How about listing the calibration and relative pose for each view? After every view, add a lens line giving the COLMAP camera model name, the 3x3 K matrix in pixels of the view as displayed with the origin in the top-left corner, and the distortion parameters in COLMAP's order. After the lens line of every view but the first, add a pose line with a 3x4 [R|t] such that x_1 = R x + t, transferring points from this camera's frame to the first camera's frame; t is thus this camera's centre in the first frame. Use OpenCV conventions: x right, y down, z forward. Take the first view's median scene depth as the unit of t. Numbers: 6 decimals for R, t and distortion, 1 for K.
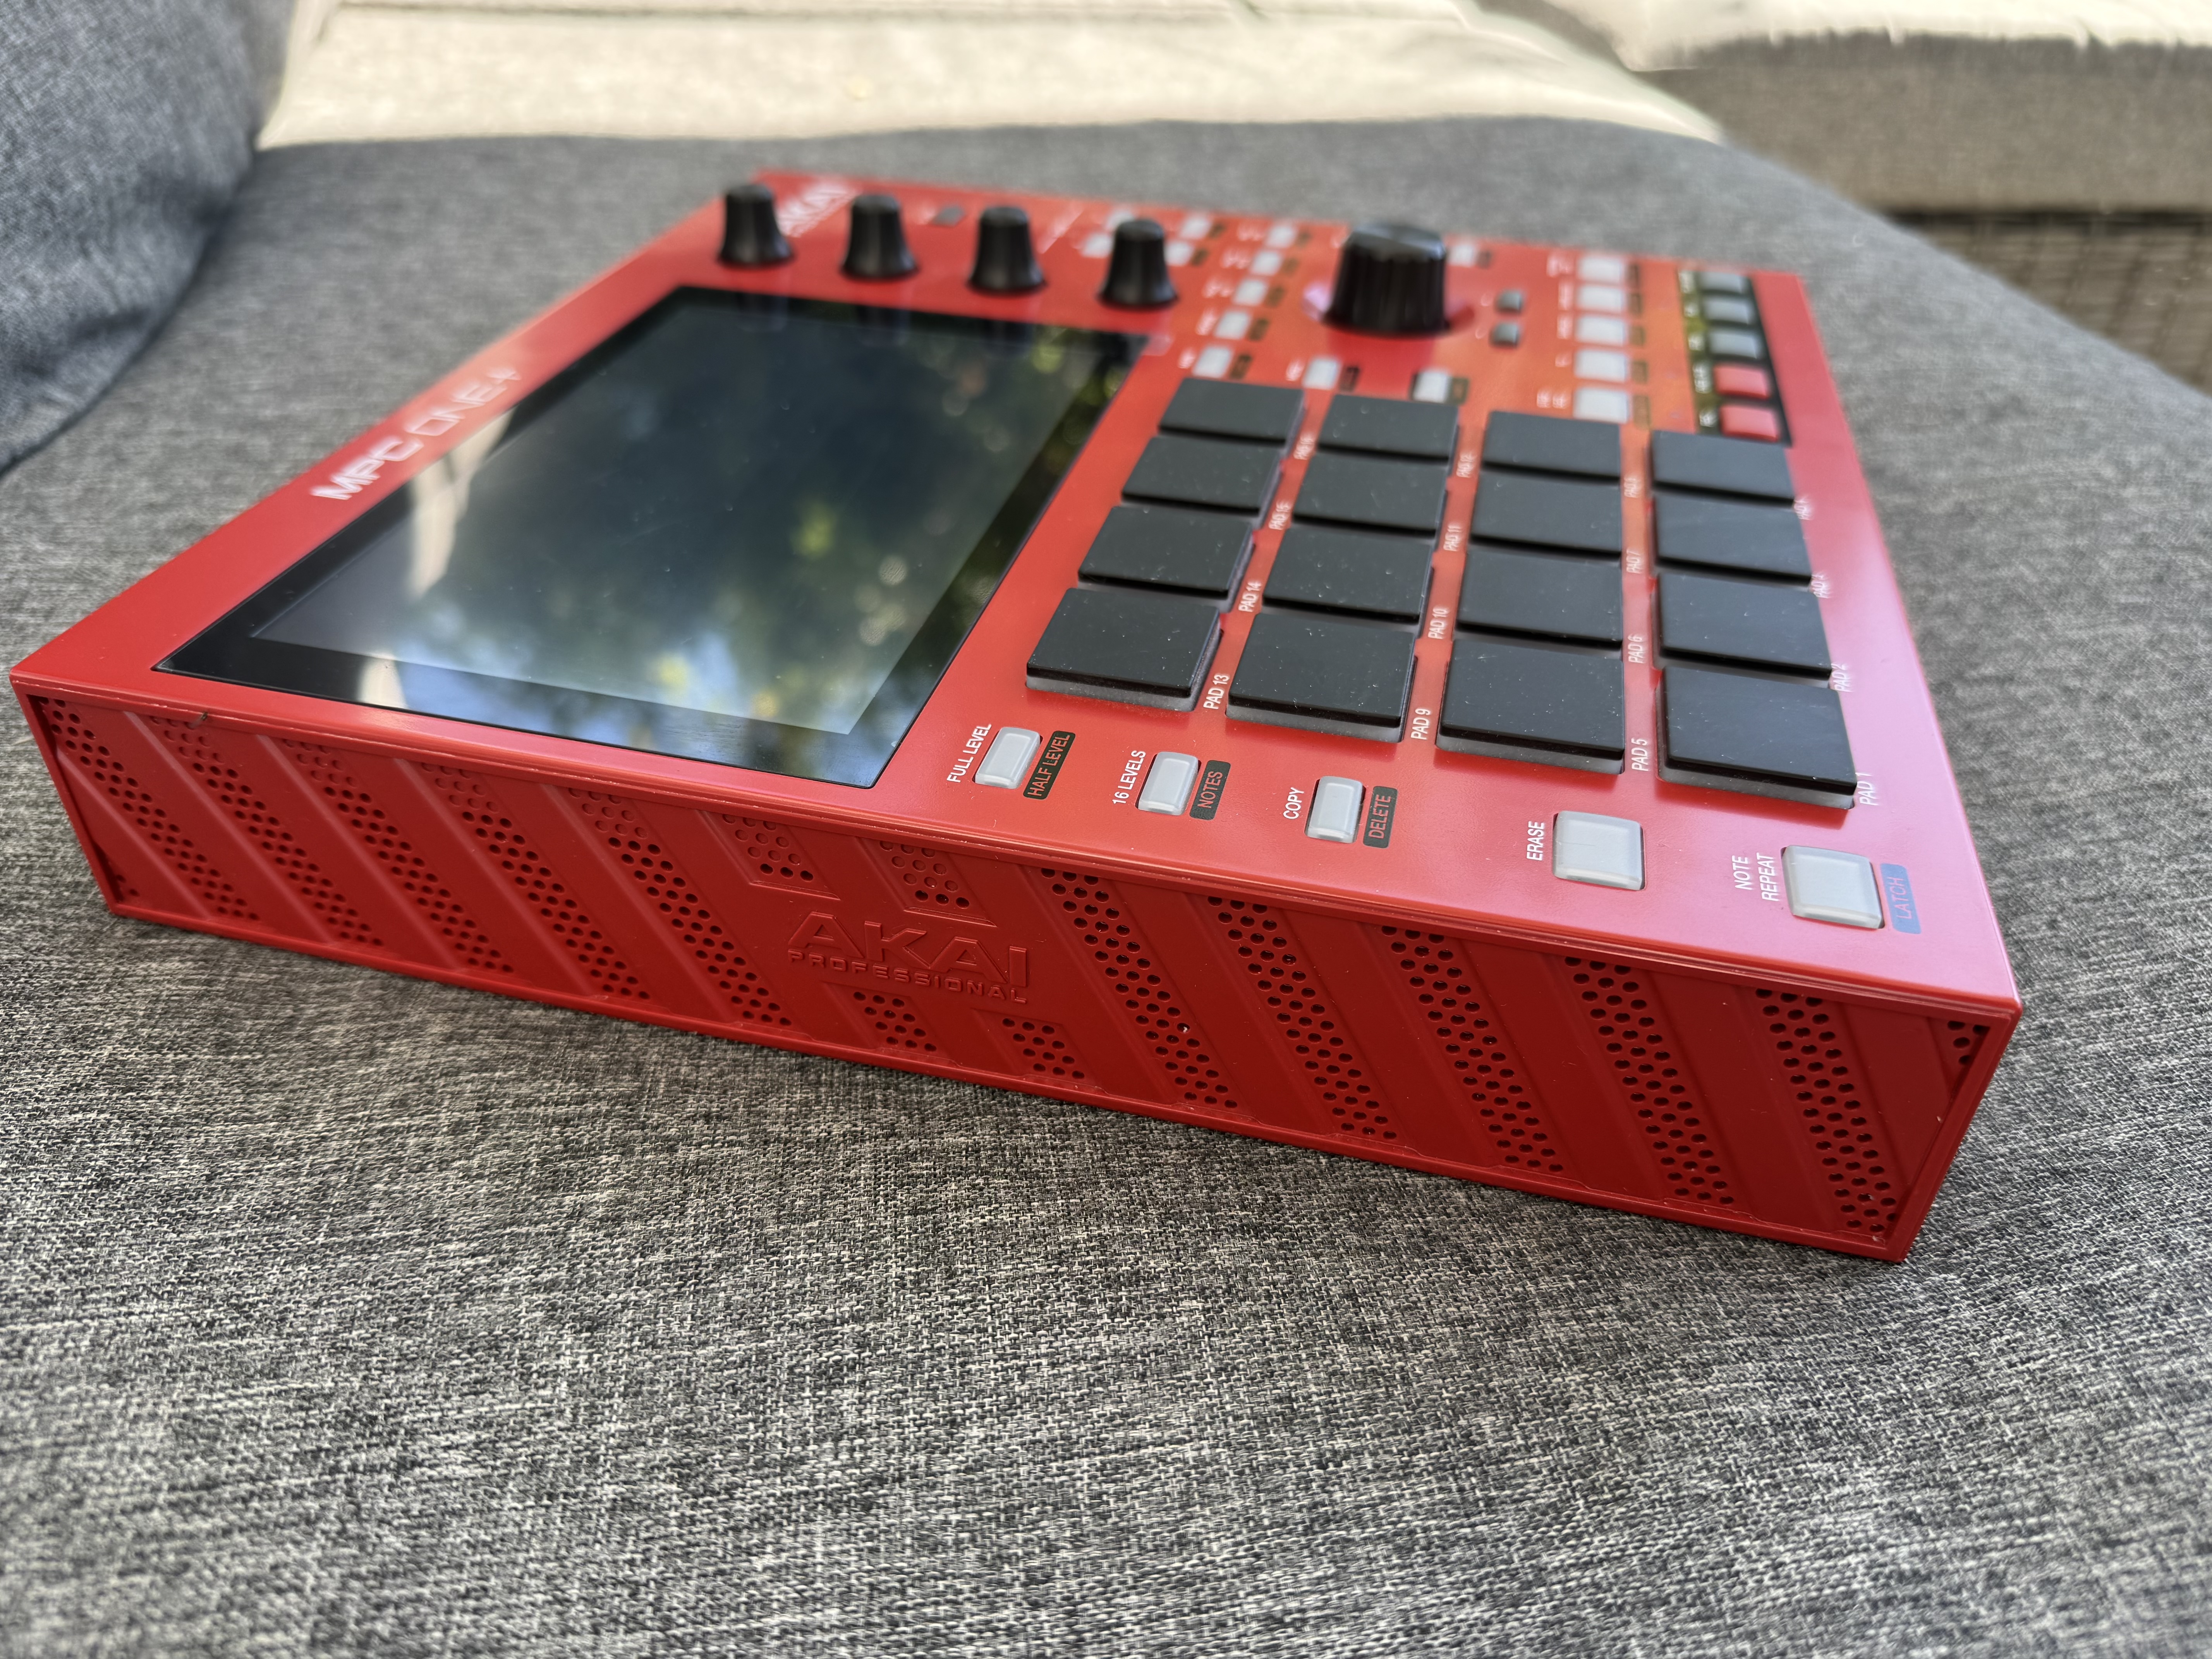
lens RADIAL K [[1565.0, 0, 1094.0], [0, 1565.0, 915.6], [0, 0, 1]] dist [-0.037006, 0.006210]
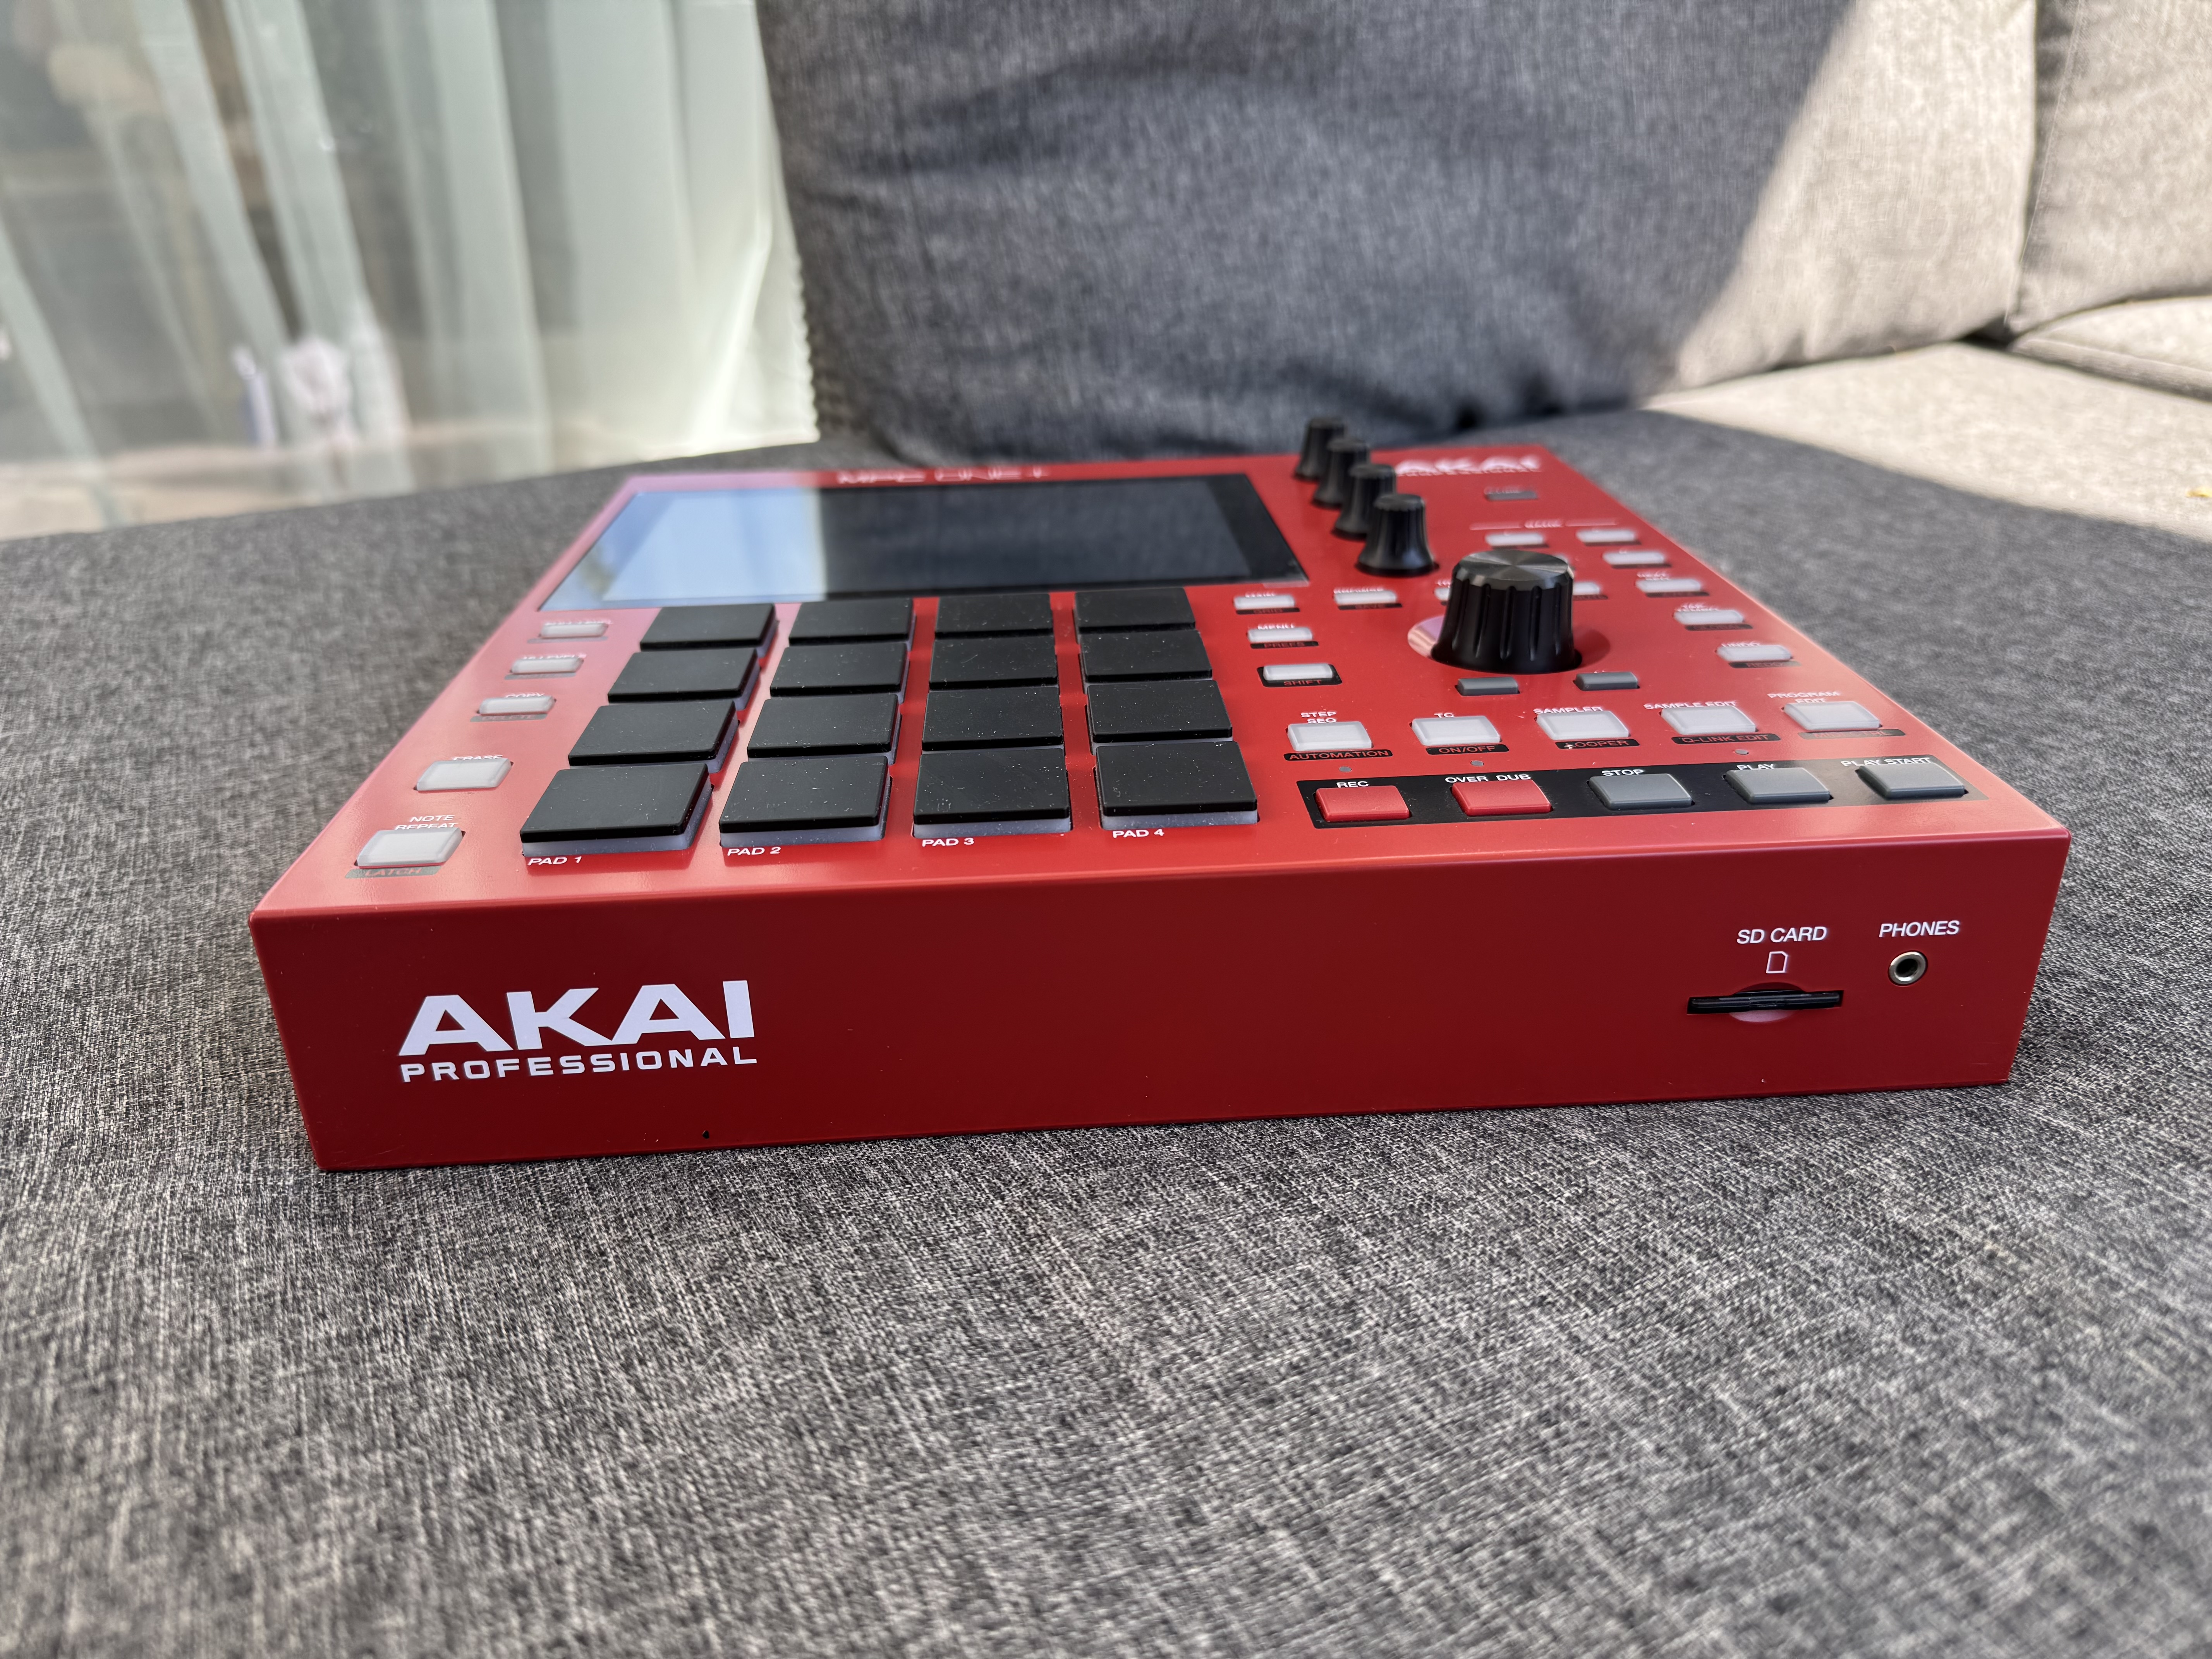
lens RADIAL K [[1601.8, 0, 1106.0], [0, 1601.8, 829.5], [0, 0, 1]] dist [-0.002215, -0.001603]
pose [[0.300311, 0.387397, -0.871629, 1.910913], [-0.589553, 0.793744, 0.149656, -0.600445], [0.749827, 0.468928, 0.466761, 0.864220]]
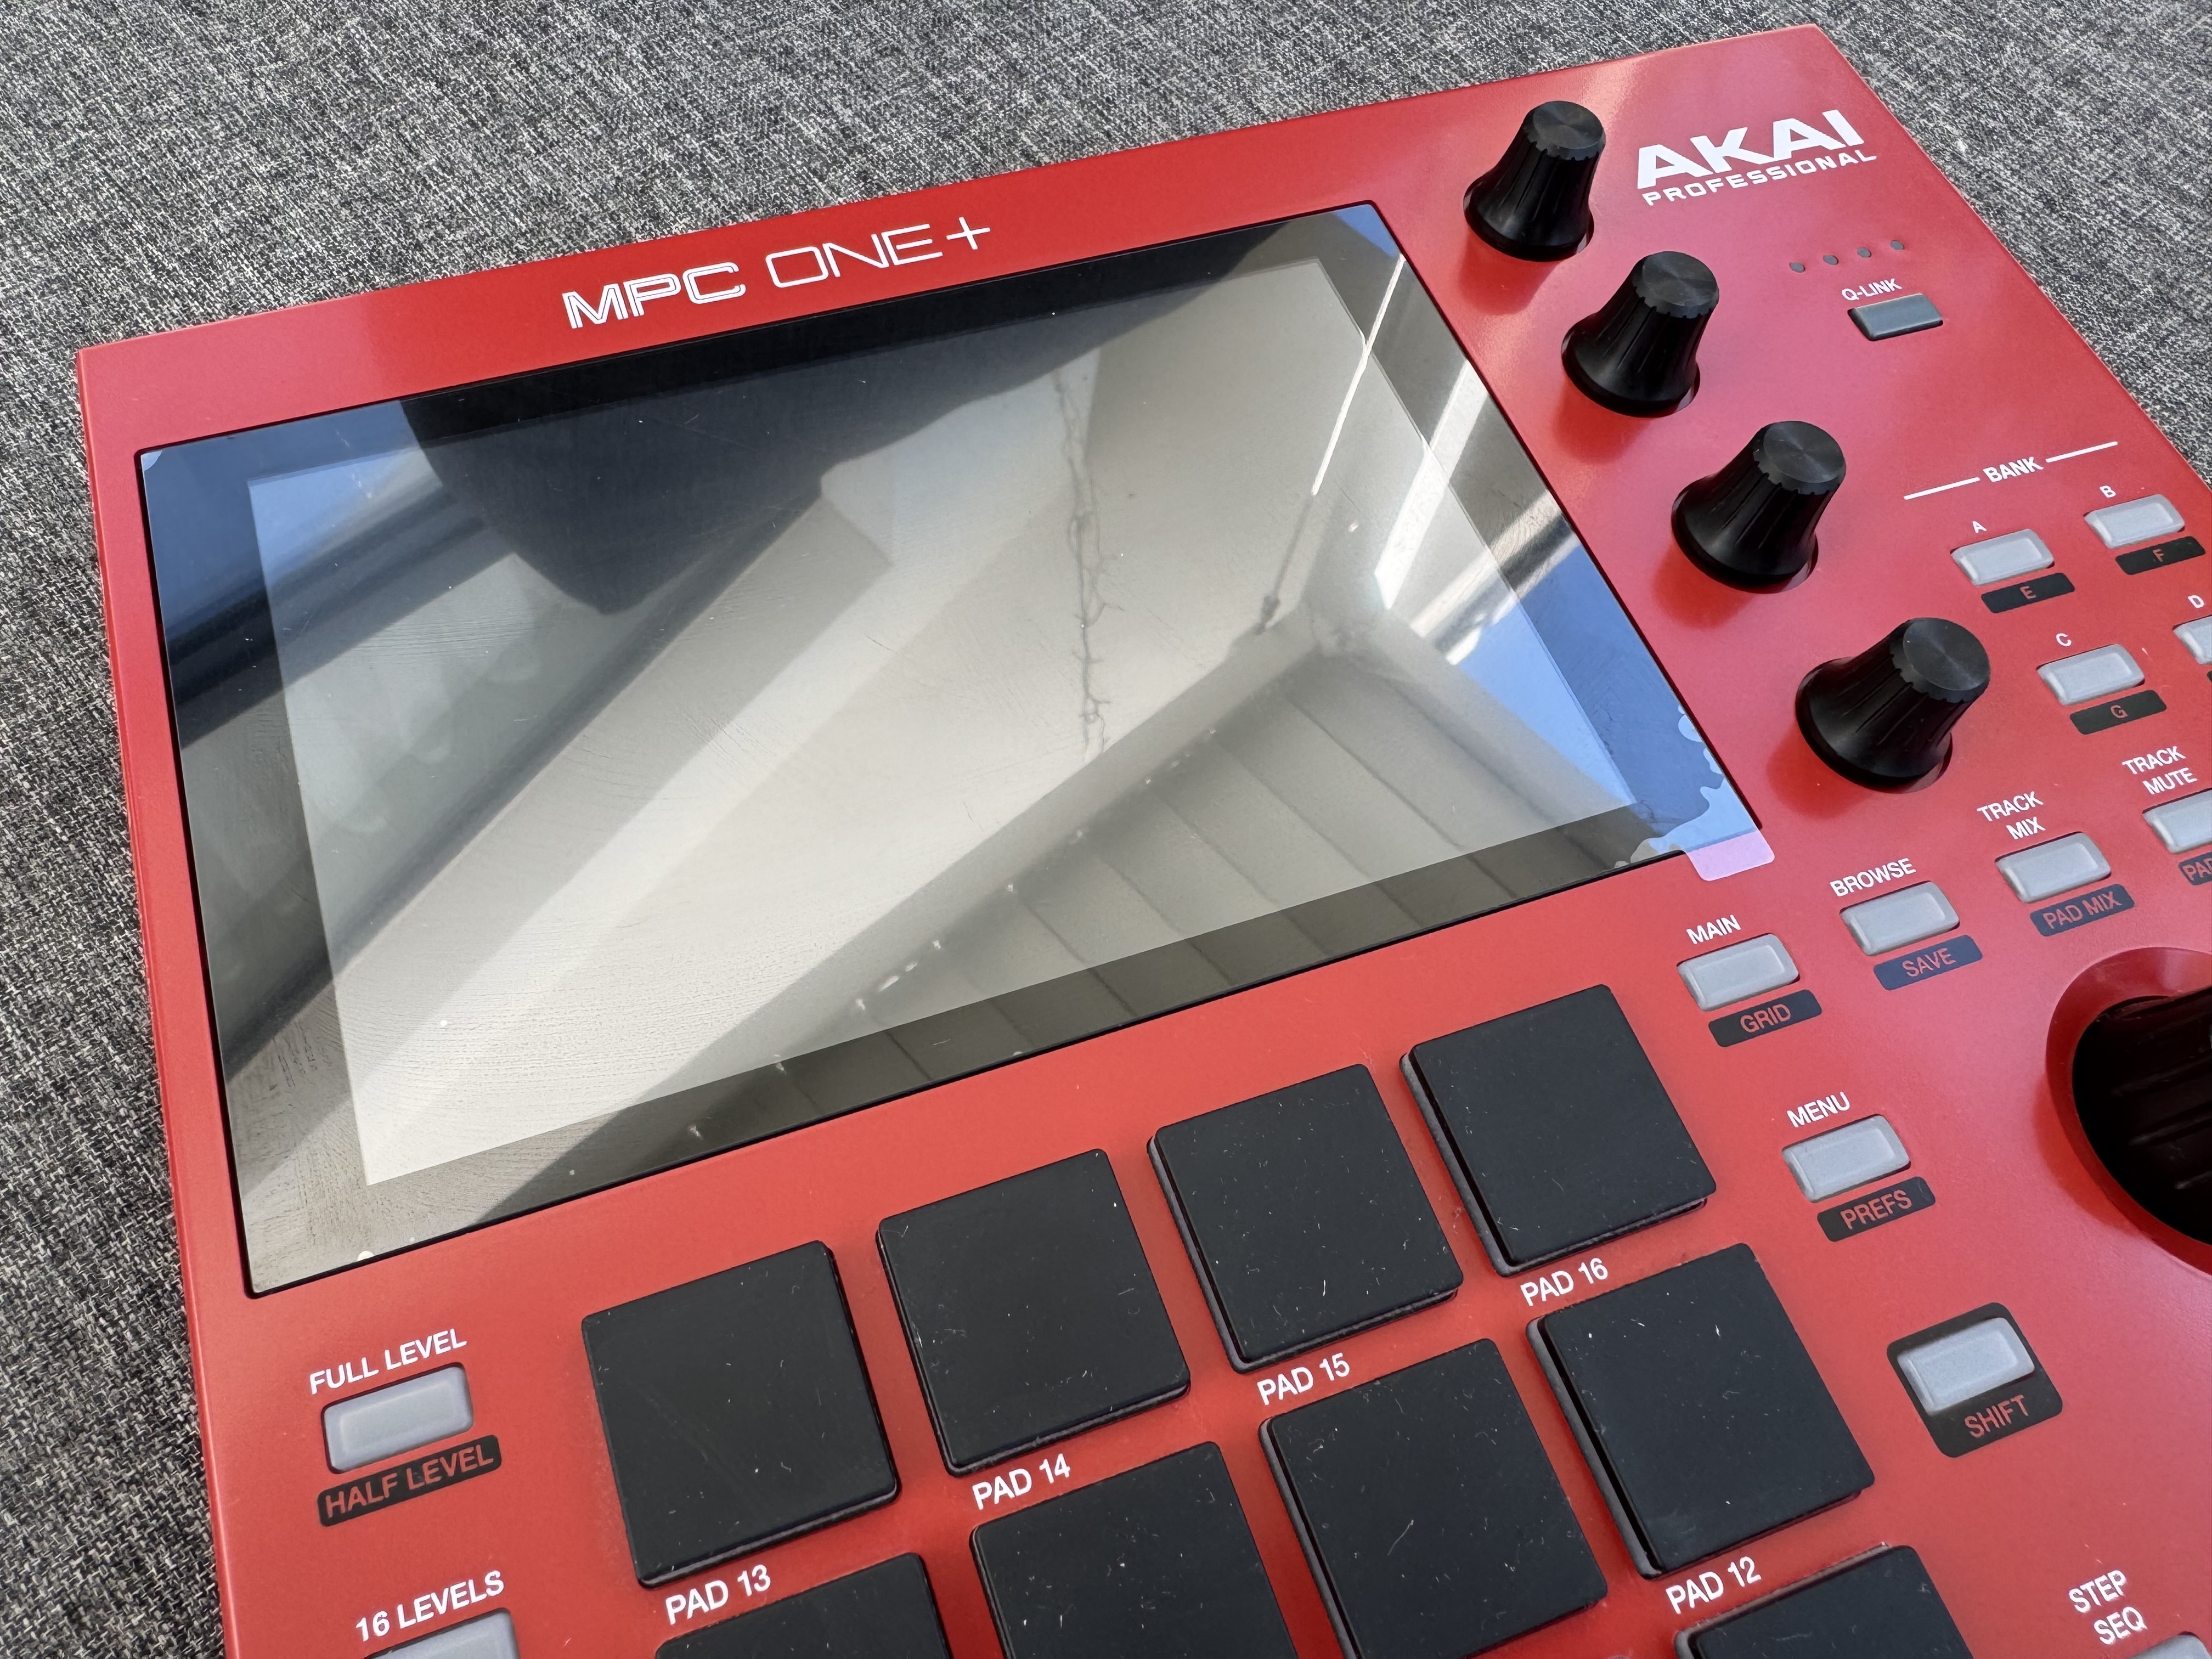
lens RADIAL K [[1488.7, 0, 993.0], [0, 1488.7, 887.0], [0, 0, 1]] dist [0.004112, 0.005875]
pose [[0.548653, 0.758124, -0.352460, 0.173251], [-0.575779, 0.648301, 0.498182, -0.876098], [0.606184, -0.070390, 0.792204, 0.762952]]
